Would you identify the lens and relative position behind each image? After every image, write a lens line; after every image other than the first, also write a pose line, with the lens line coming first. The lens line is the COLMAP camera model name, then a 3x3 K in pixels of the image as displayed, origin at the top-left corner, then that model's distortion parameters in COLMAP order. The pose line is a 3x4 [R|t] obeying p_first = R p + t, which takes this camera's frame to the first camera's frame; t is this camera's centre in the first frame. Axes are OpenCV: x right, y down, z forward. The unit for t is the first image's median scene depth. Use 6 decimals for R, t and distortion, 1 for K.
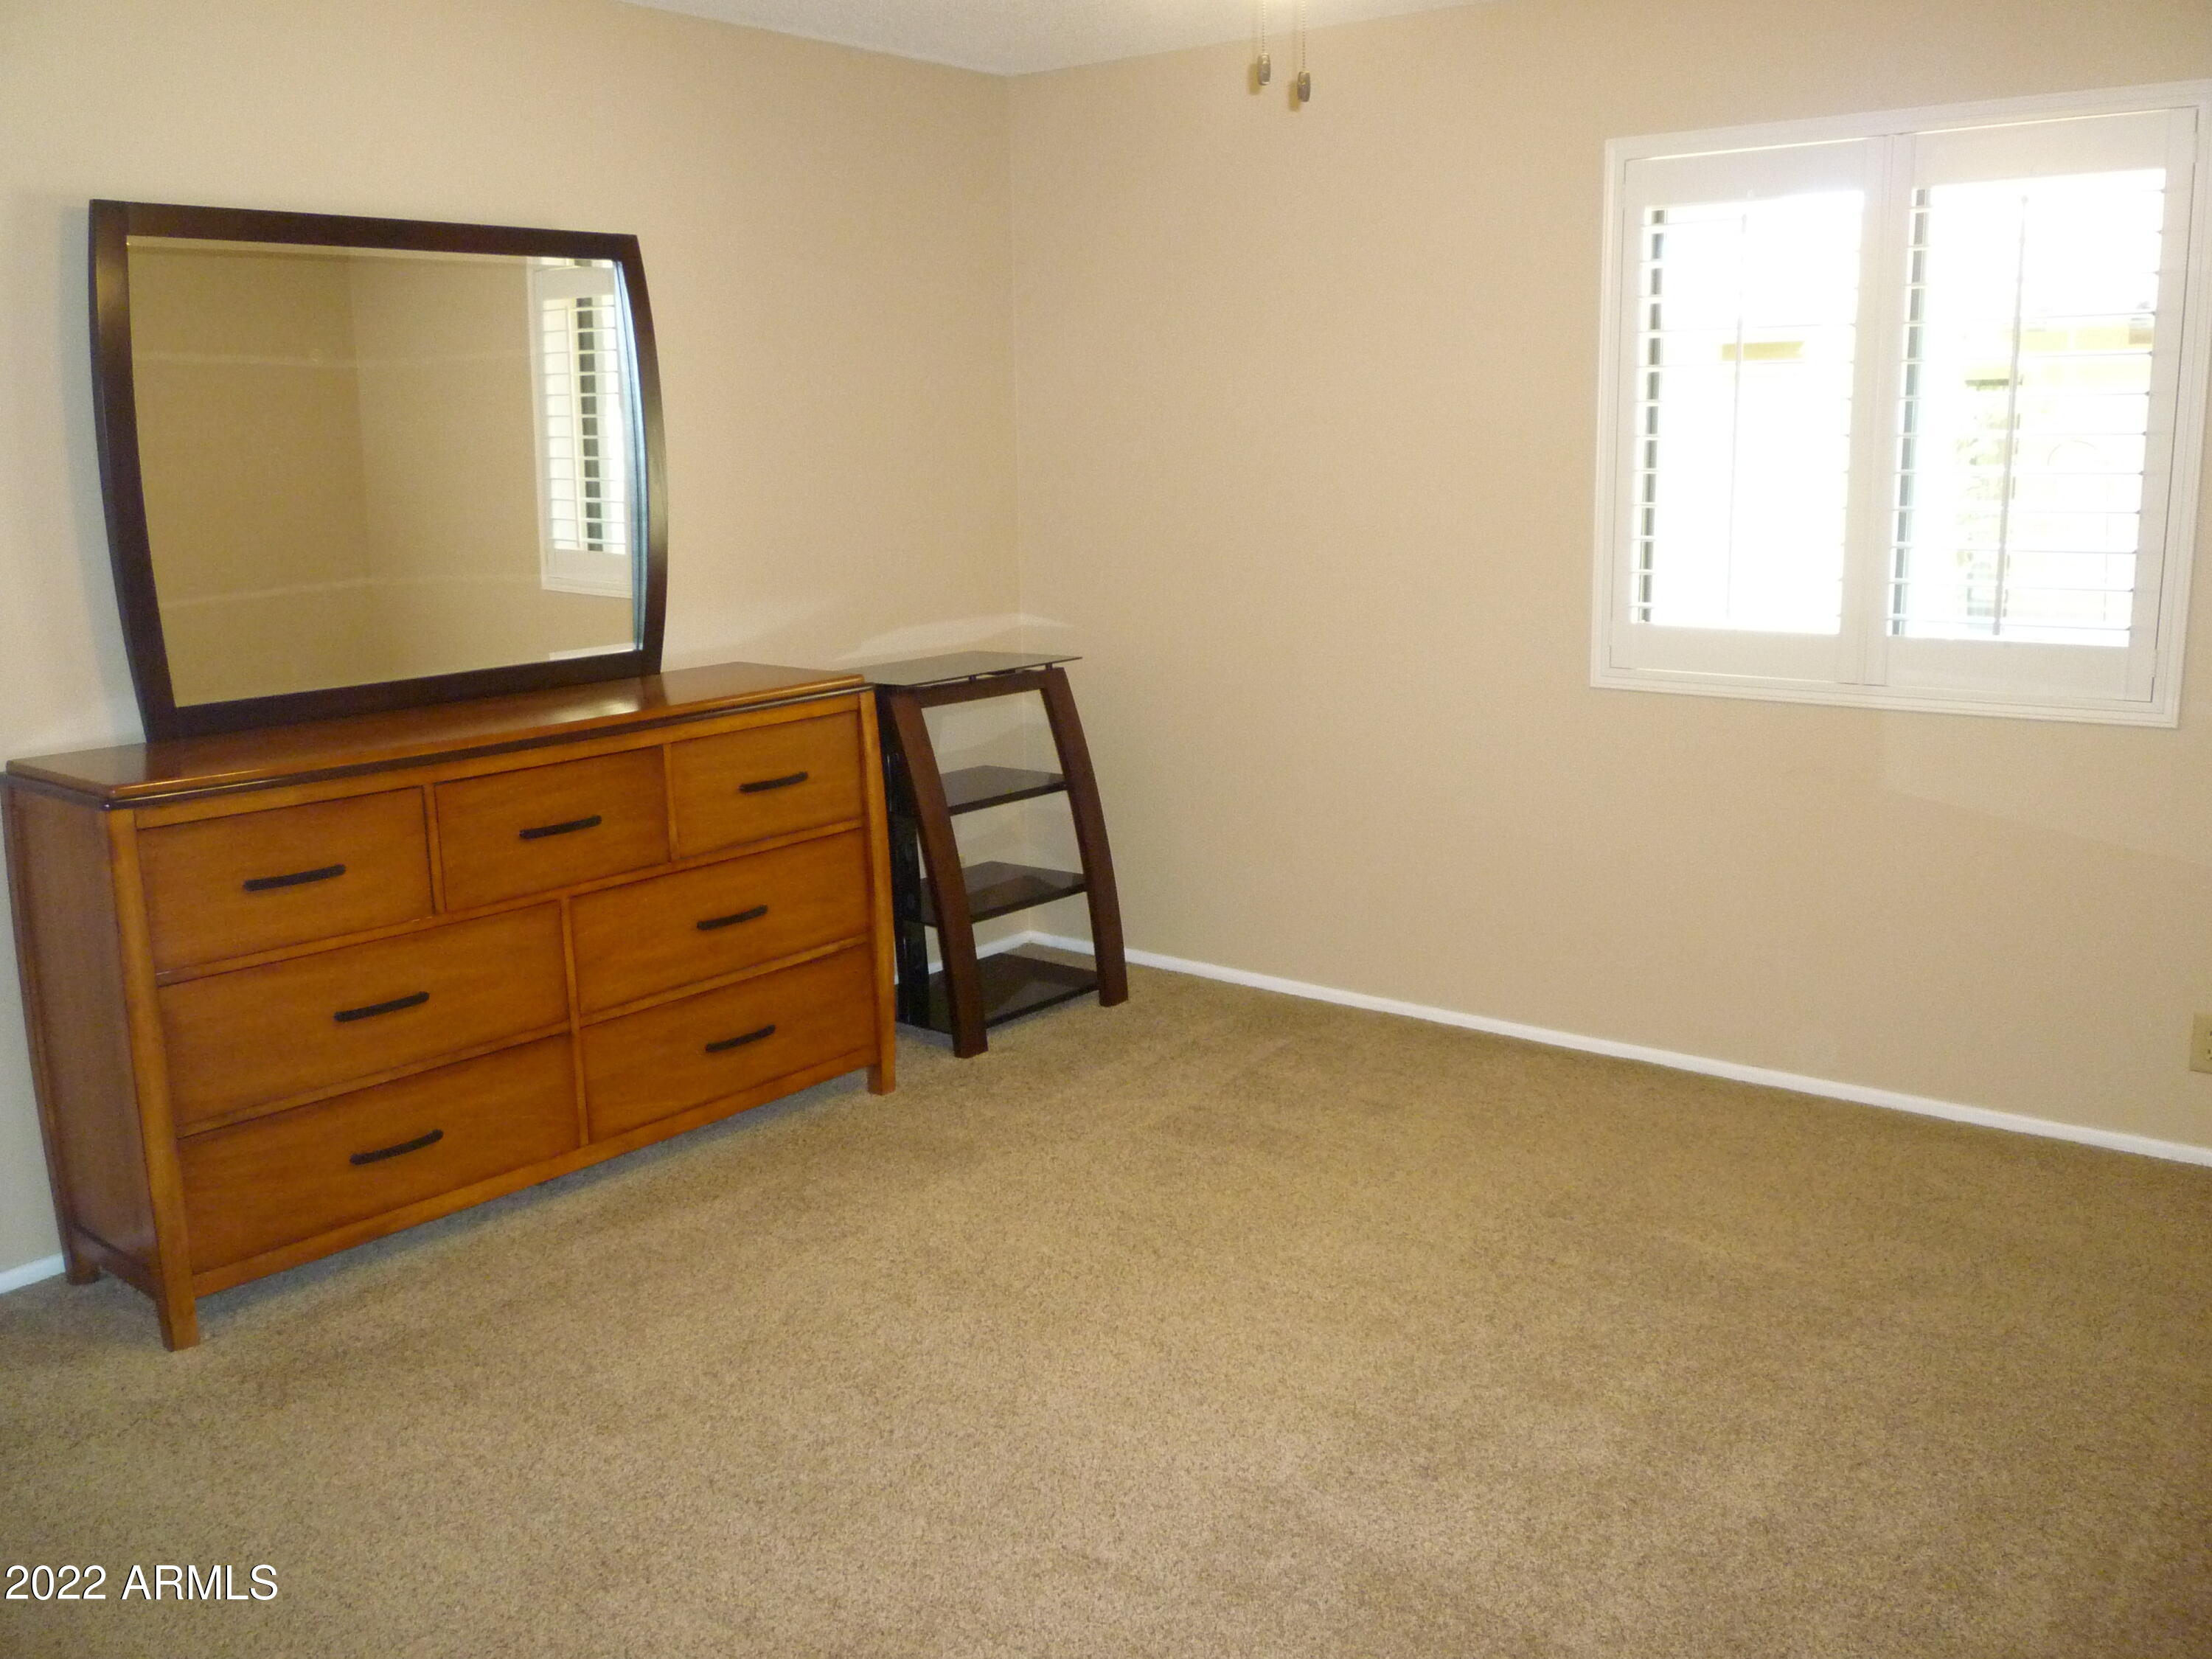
lens RADIAL K [[1931.0, 0, 1100.2], [0, 1931.0, 829.6], [0, 0, 1]] dist [-0.058139, 0.047624]
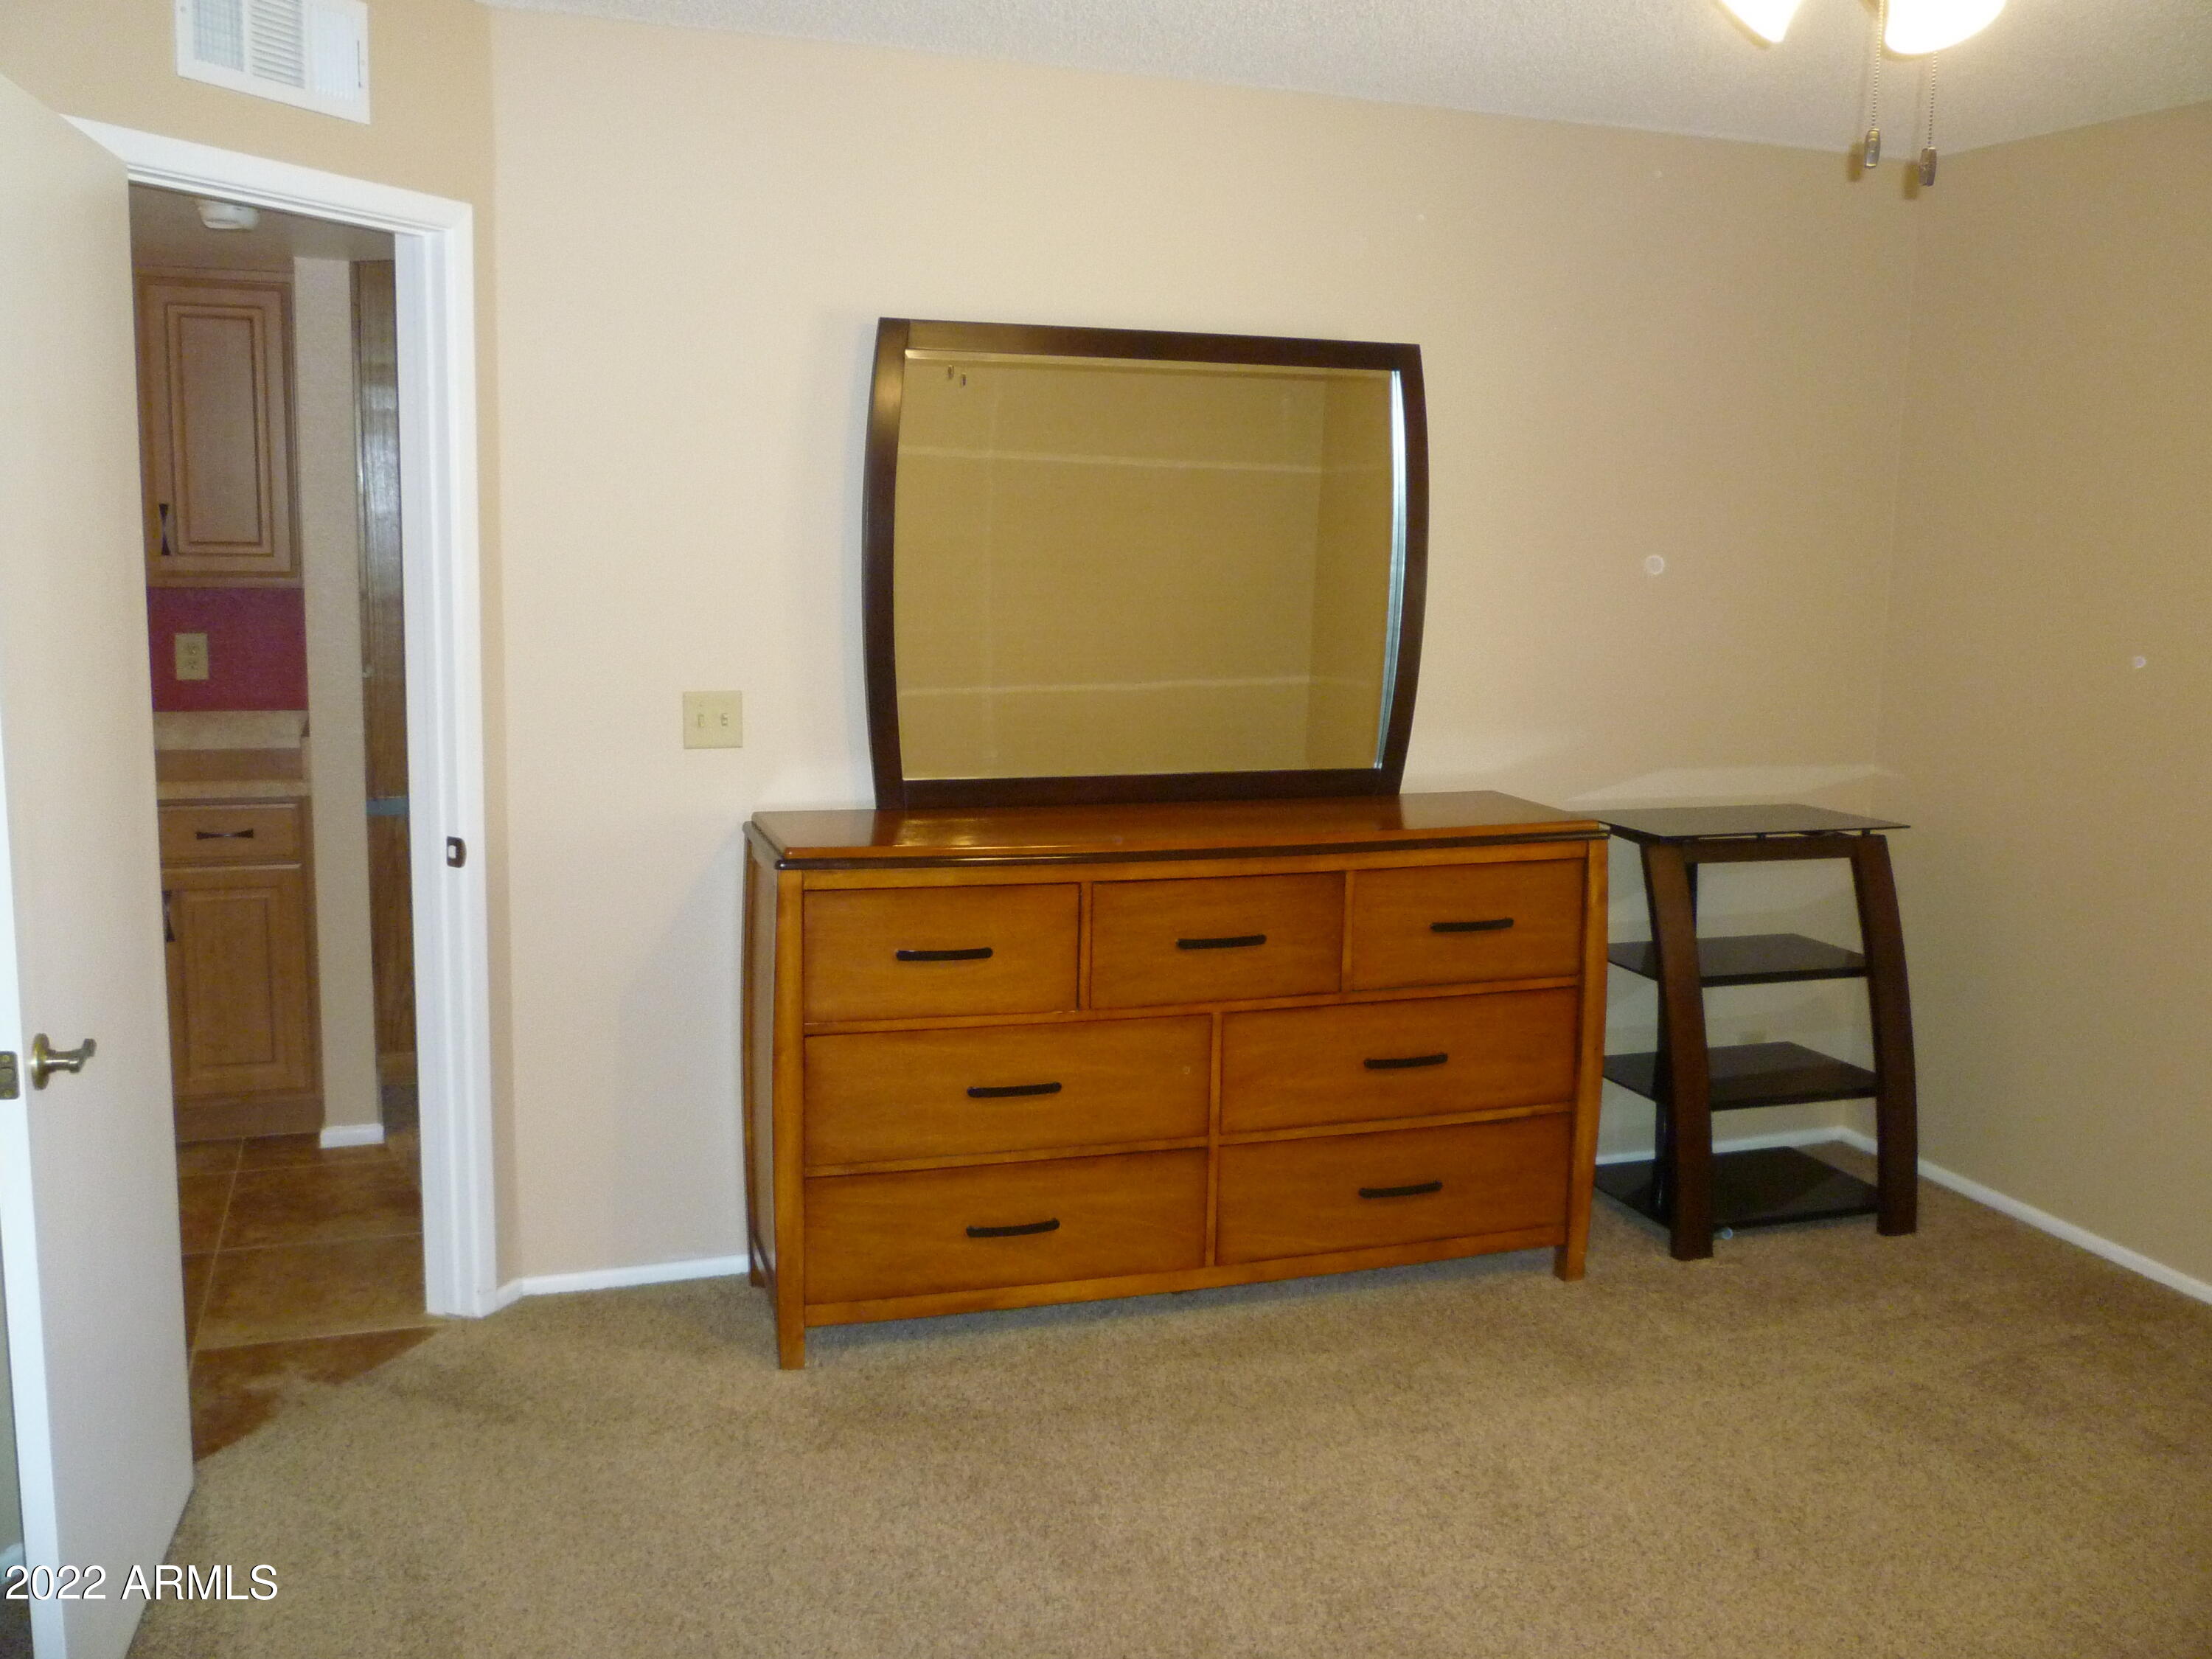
lens RADIAL K [[1931.0, 0, 1094.0], [0, 1931.0, 809.8], [0, 0, 1]] dist [-0.058139, 0.047624]
pose [[0.843968, 0.109862, -0.525022, 0.169279], [-0.139879, 0.990011, -0.017693, -0.039556], [0.517834, 0.088371, 0.850905, 0.111444]]
